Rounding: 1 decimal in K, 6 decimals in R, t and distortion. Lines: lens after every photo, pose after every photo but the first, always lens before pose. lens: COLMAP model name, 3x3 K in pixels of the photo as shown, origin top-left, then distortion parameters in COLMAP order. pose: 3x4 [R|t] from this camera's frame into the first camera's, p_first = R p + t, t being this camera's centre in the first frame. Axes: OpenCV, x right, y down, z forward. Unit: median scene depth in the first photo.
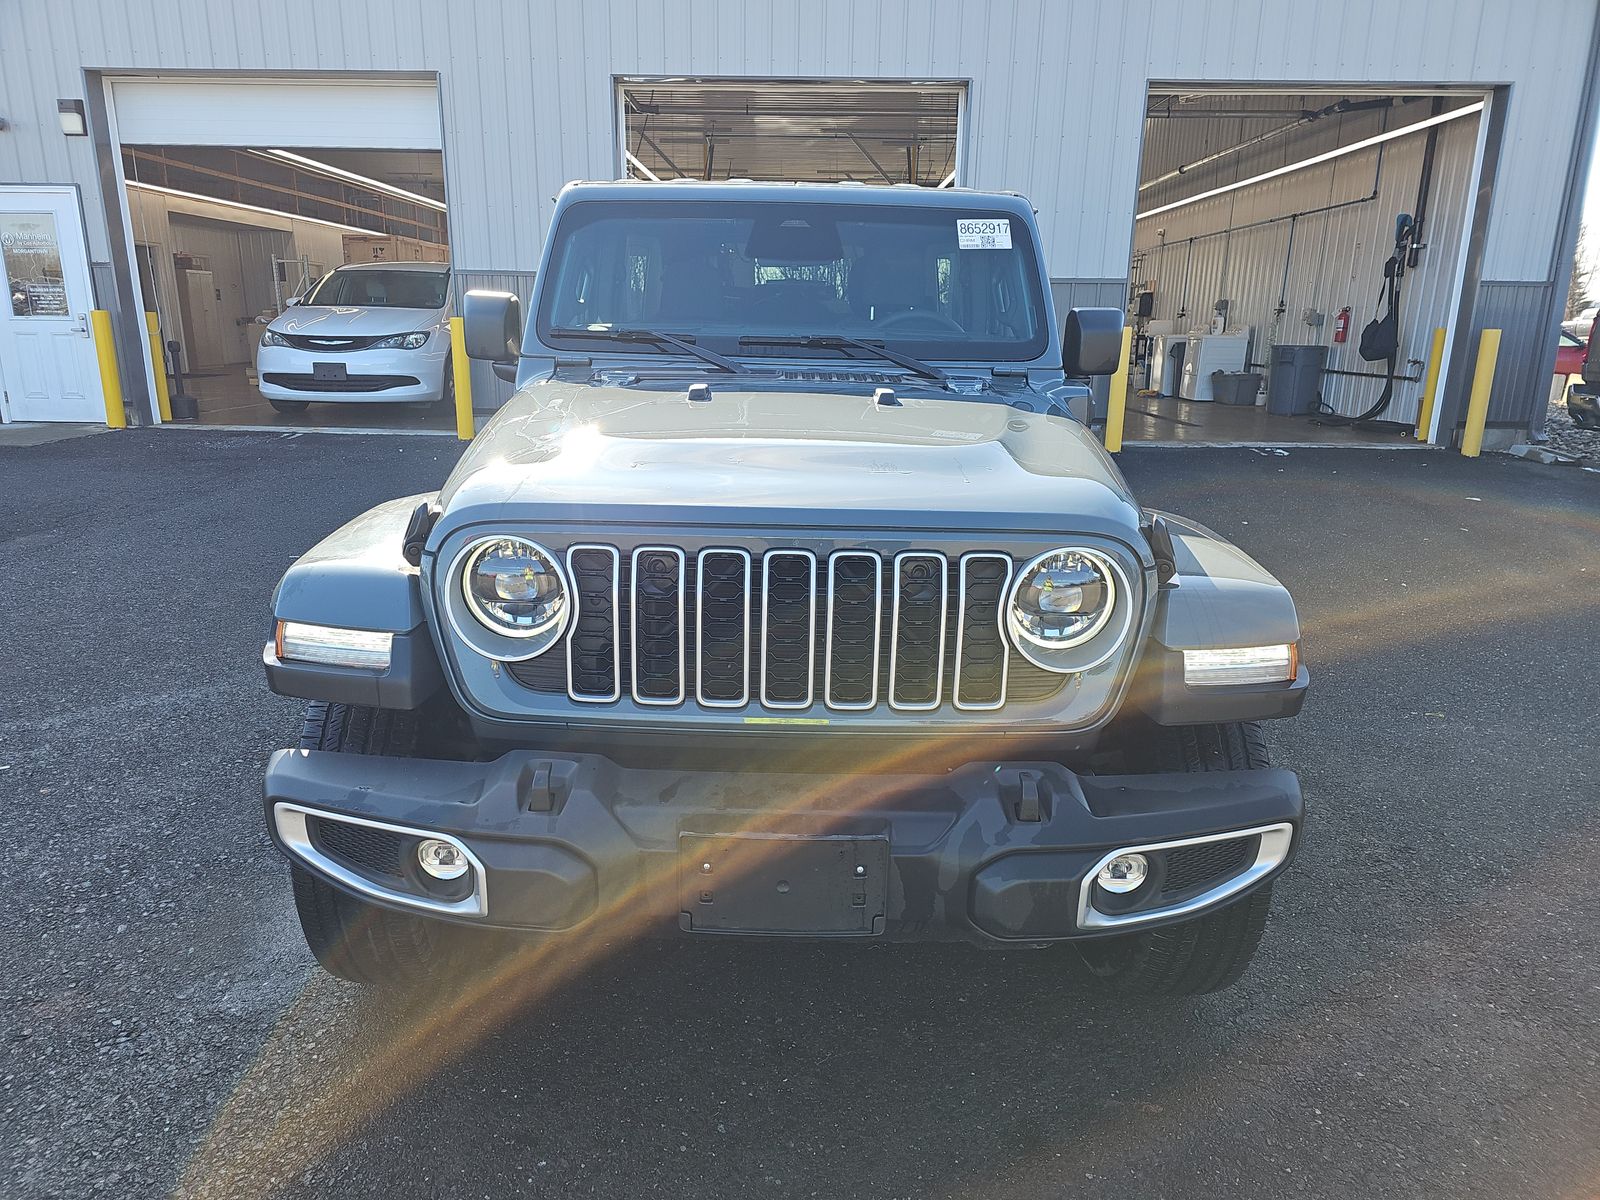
lens RADIAL K [[1076.9, 0, 795.6], [0, 1076.9, 607.4], [0, 0, 1]] dist [0.025953, -0.016923]
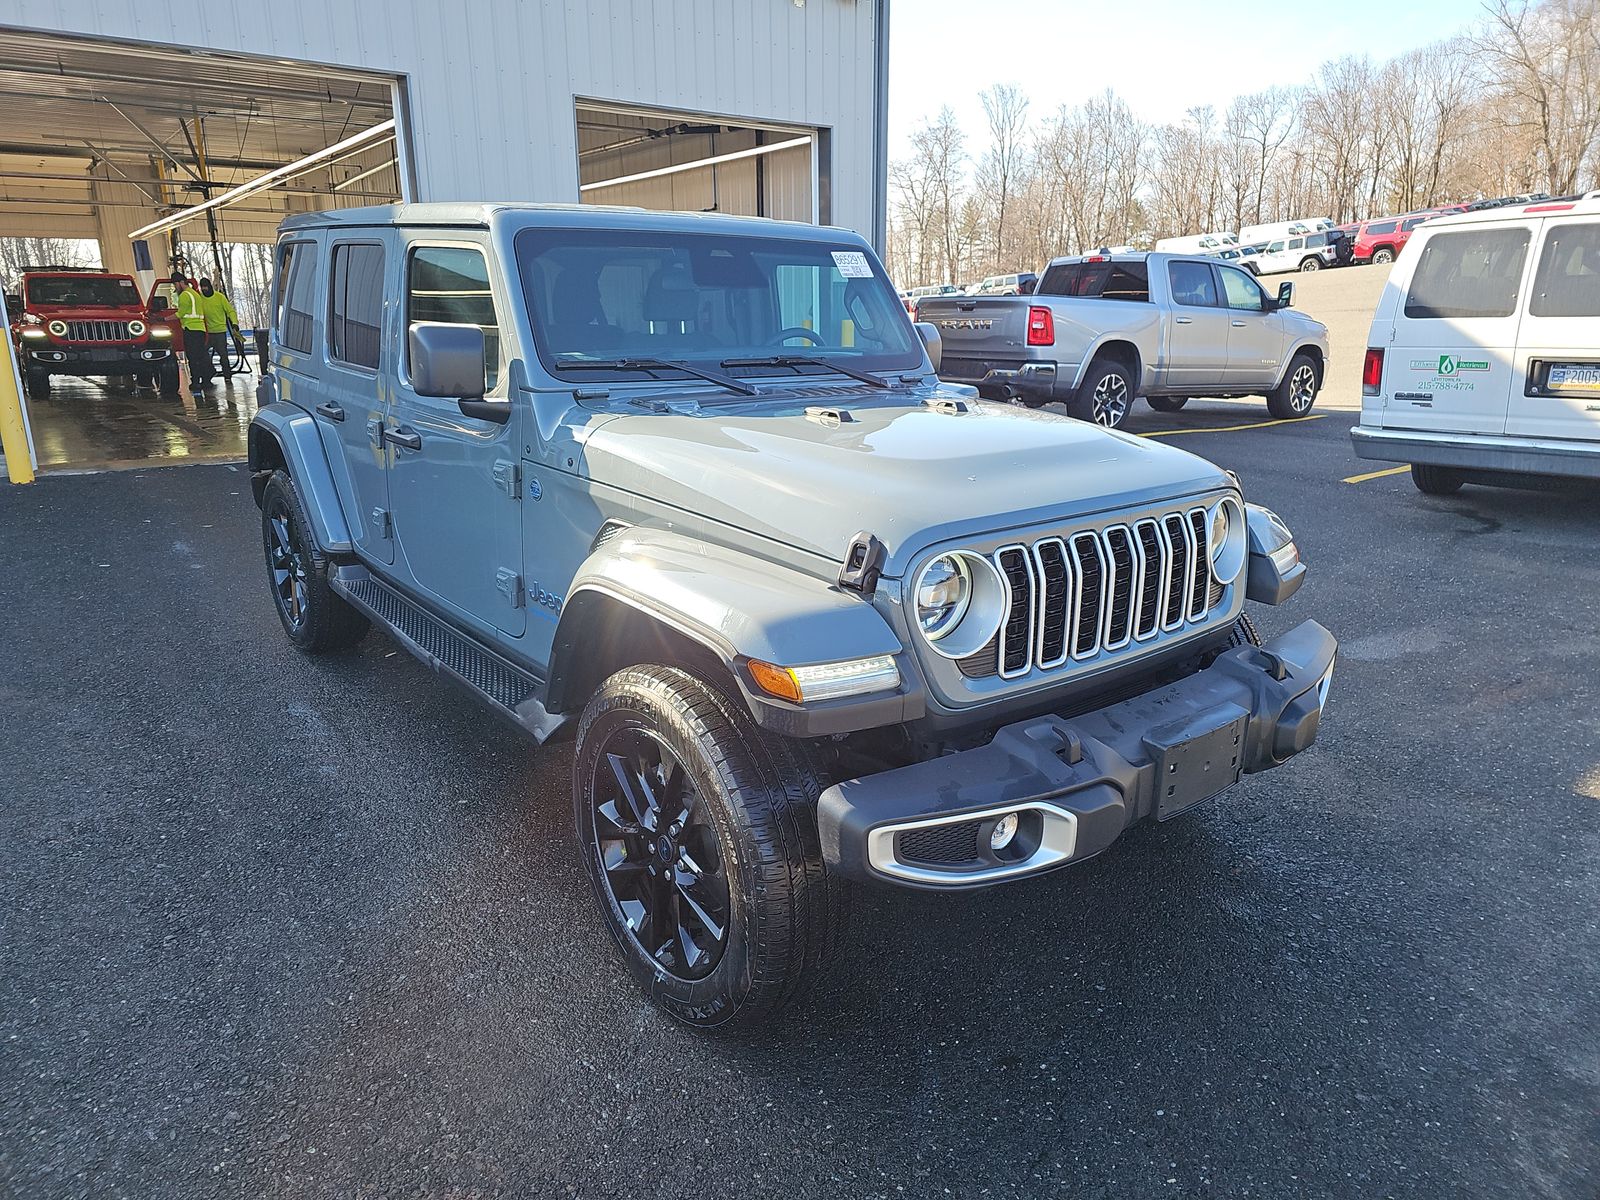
lens RADIAL K [[1076.9, 0, 802.0], [0, 1076.9, 585.5], [0, 0, 1]] dist [0.025953, -0.016923]
pose [[0.774466, -0.175407, 0.607812, -0.648479], [0.178677, 0.982323, 0.055818, -0.072347], [-0.606859, 0.065373, 0.792117, 0.110039]]
